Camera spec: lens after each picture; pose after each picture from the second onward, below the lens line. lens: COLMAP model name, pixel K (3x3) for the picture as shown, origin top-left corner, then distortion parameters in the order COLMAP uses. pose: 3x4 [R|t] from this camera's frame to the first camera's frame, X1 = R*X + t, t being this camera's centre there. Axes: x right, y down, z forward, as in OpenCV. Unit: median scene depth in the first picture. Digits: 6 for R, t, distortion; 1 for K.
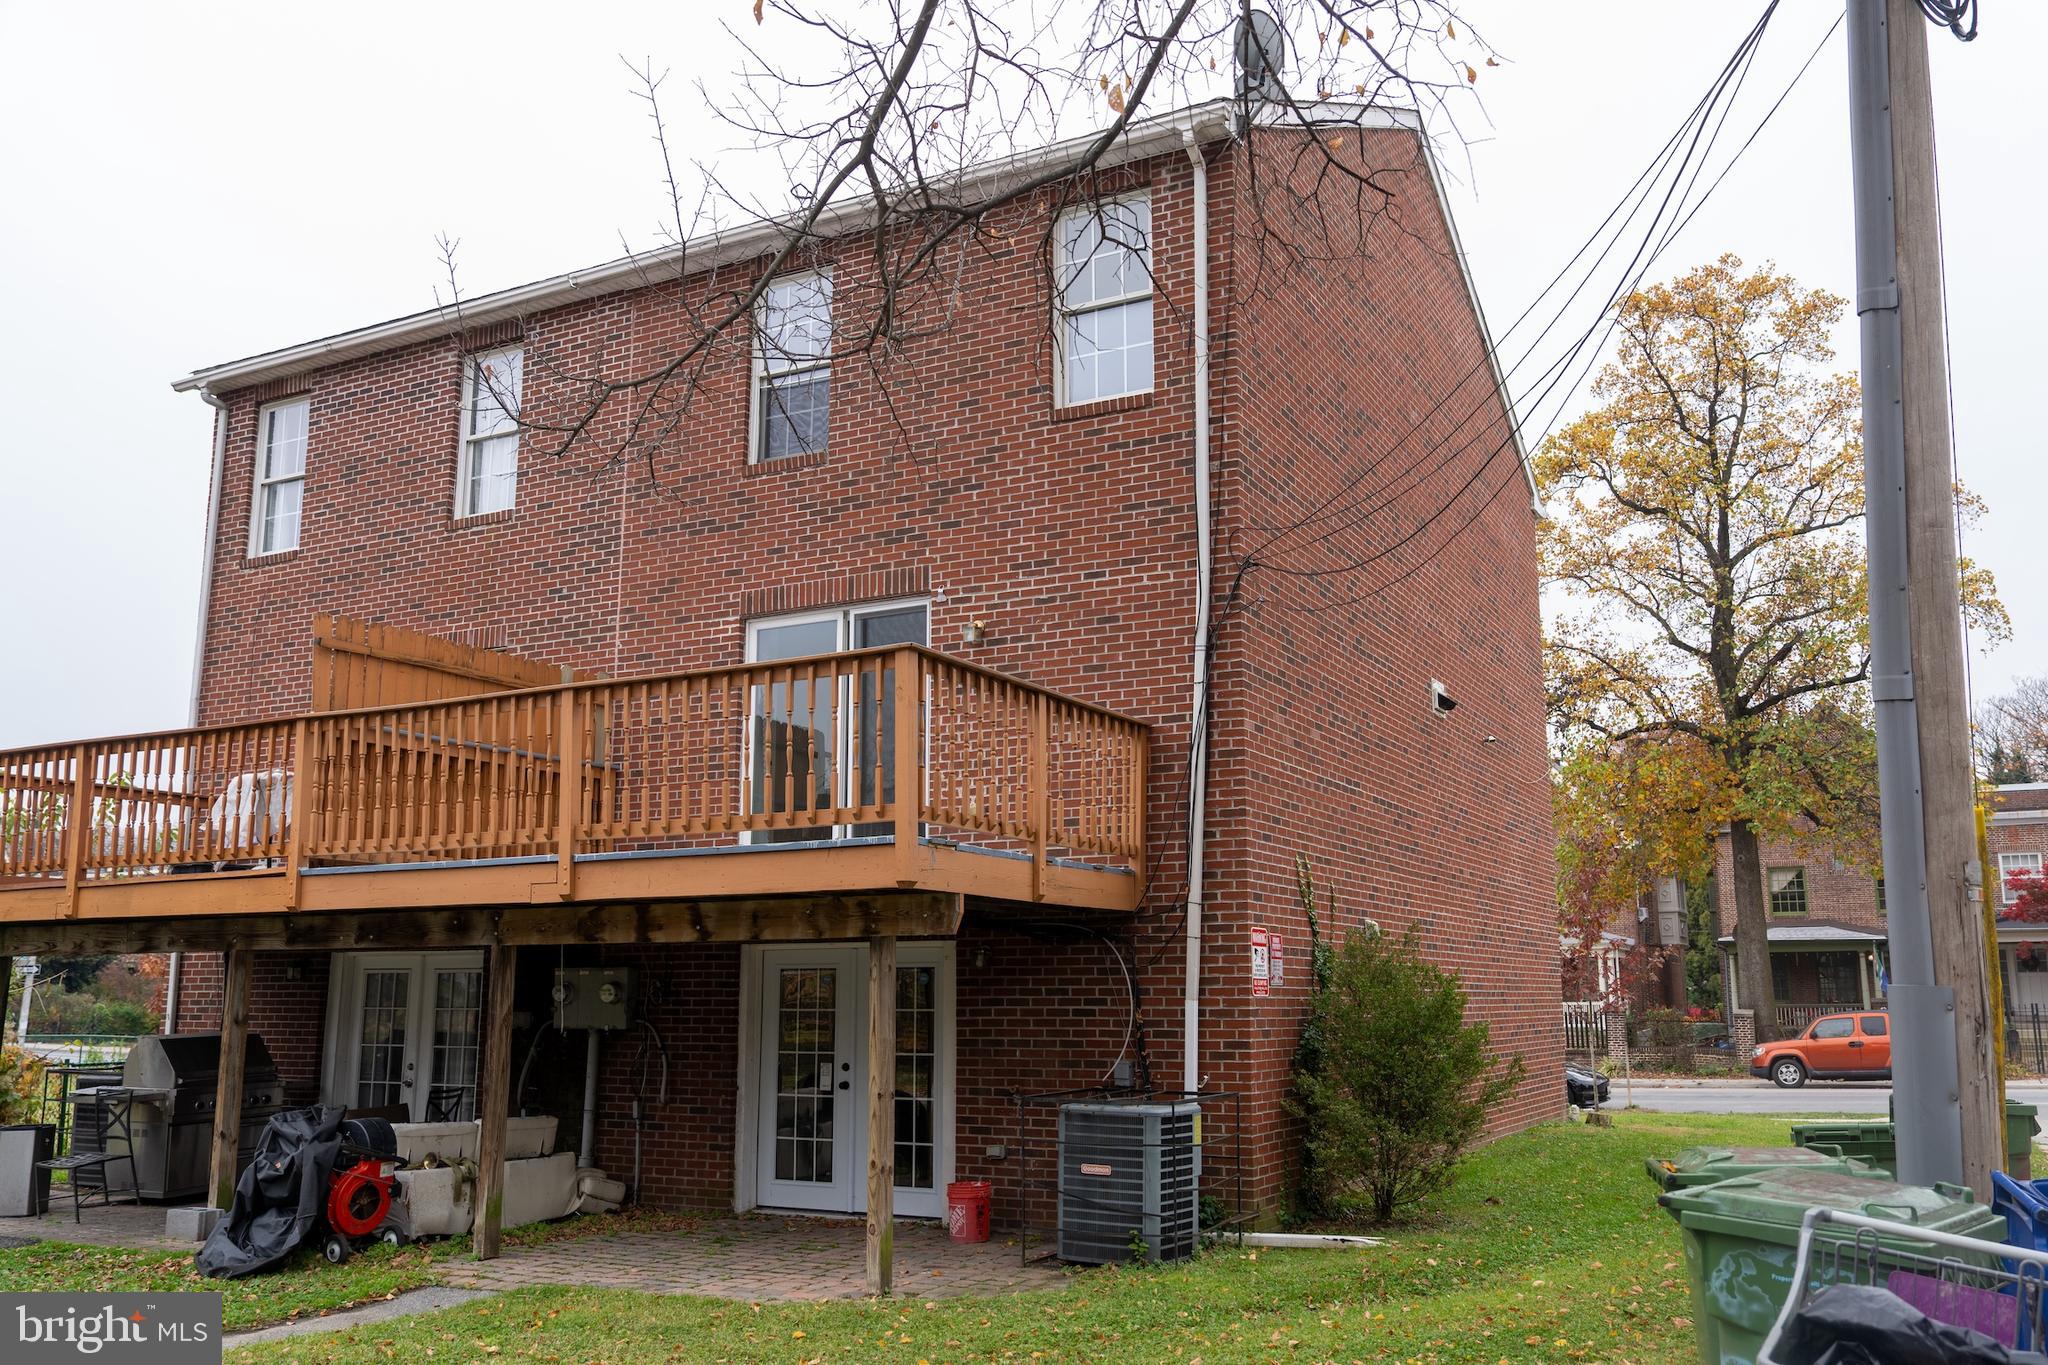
lens RADIAL K [[1582.4, 0, 1023.9], [0, 1582.4, 732.4], [0, 0, 1]] dist [-0.003504, 0.001640]
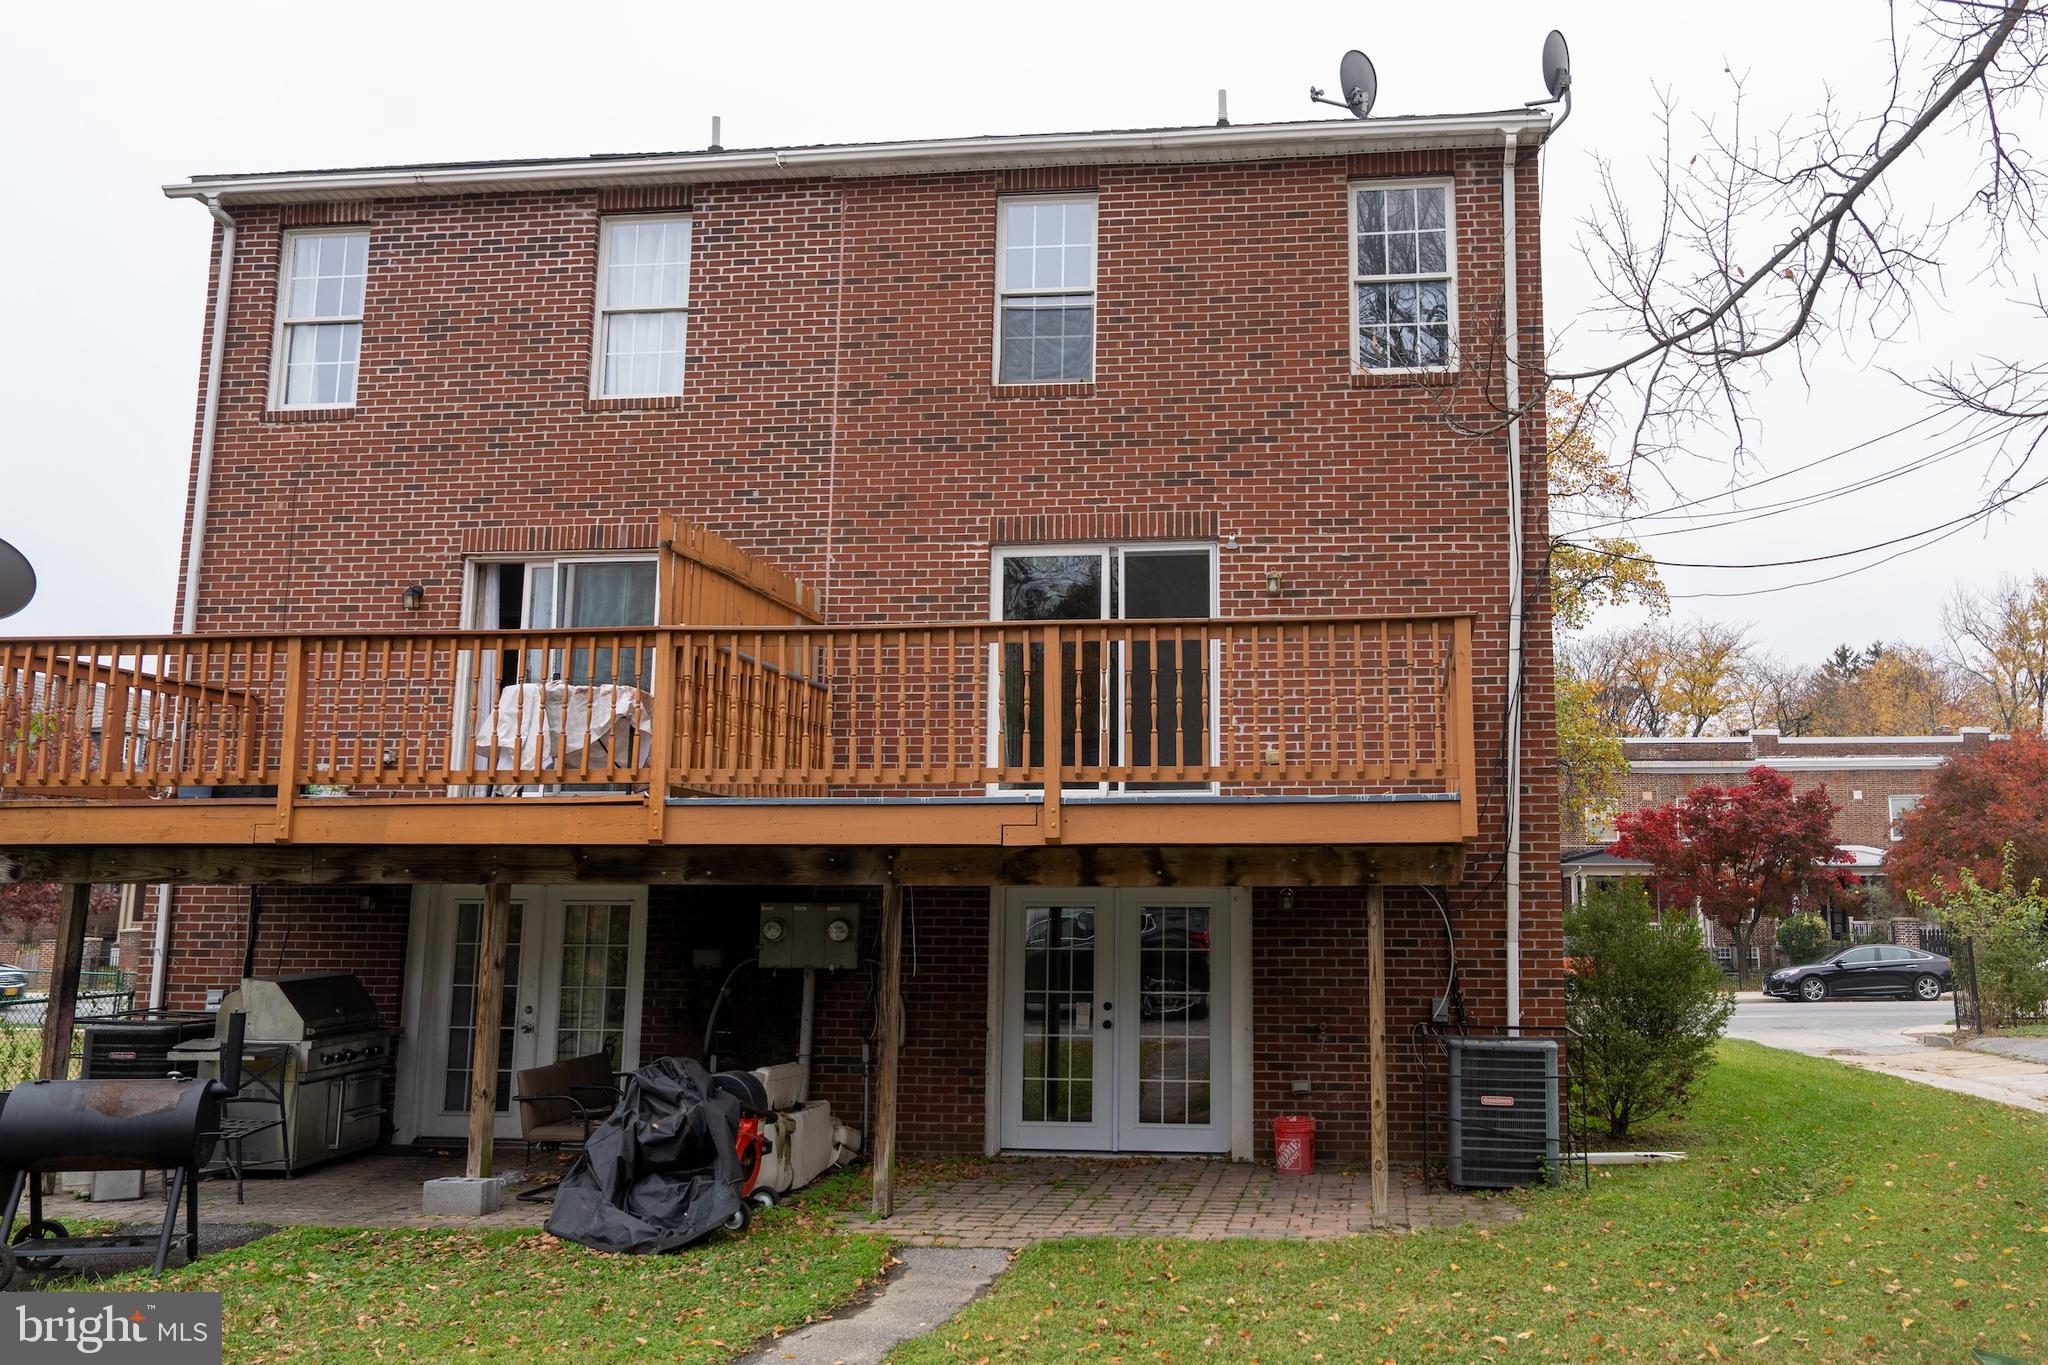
lens RADIAL K [[1666.1, 0, 1028.3], [0, 1666.1, 653.5], [0, 0, 1]] dist [-0.001251, -0.002159]
pose [[0.940305, 0.057163, 0.335497, -0.526549], [-0.061449, 0.998108, 0.002164, -0.009591], [-0.334739, -0.022651, 0.942039, 0.032756]]
